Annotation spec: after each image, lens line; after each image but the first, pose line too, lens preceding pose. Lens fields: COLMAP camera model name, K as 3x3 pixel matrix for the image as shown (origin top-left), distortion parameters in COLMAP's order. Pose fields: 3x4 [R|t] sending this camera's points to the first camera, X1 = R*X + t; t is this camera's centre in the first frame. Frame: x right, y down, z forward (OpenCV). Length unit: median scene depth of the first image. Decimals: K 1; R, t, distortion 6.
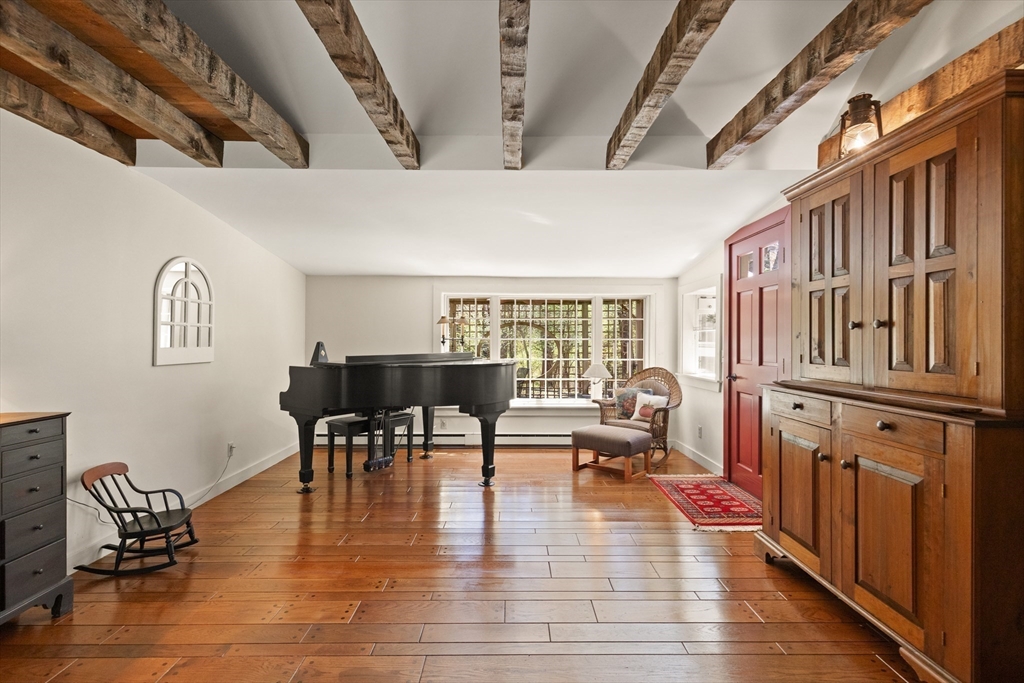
lens RADIAL K [[472.1, 0, 512.0], [0, 472.1, 341.5], [0, 0, 1]] dist [0.014916, -0.000869]
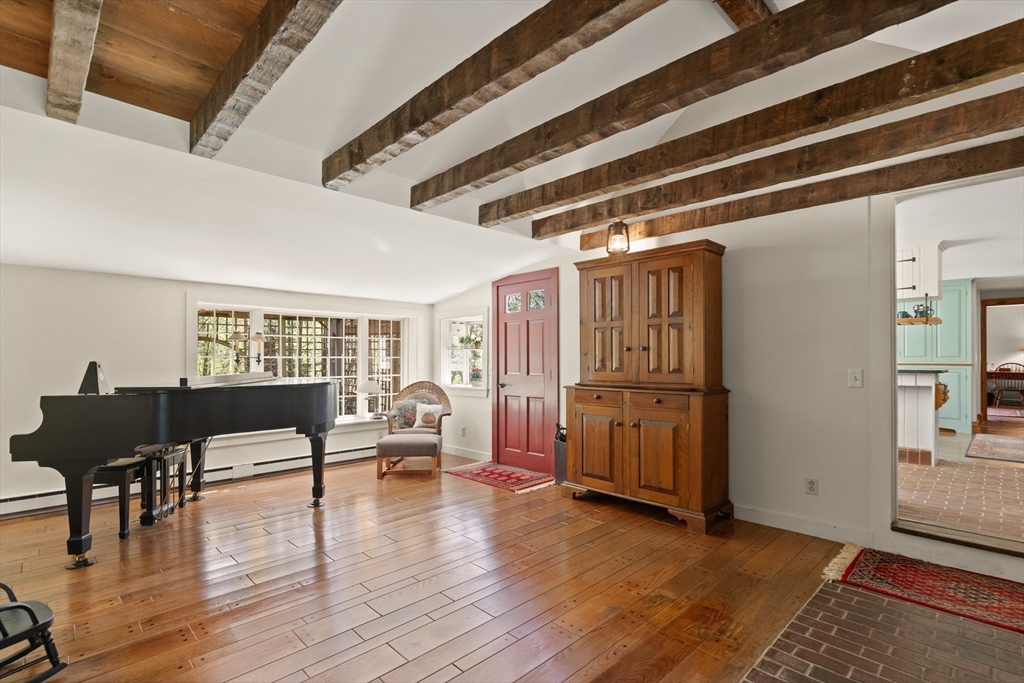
lens RADIAL K [[481.0, 0, 512.0], [0, 481.0, 361.7], [0, 0, 1]] dist [0.002072, 0.000010]
pose [[0.716954, -0.008448, 0.697069, -0.456601], [0.005275, 0.999964, 0.006693, -0.000300], [-0.697100, -0.001122, 0.716973, 0.000996]]
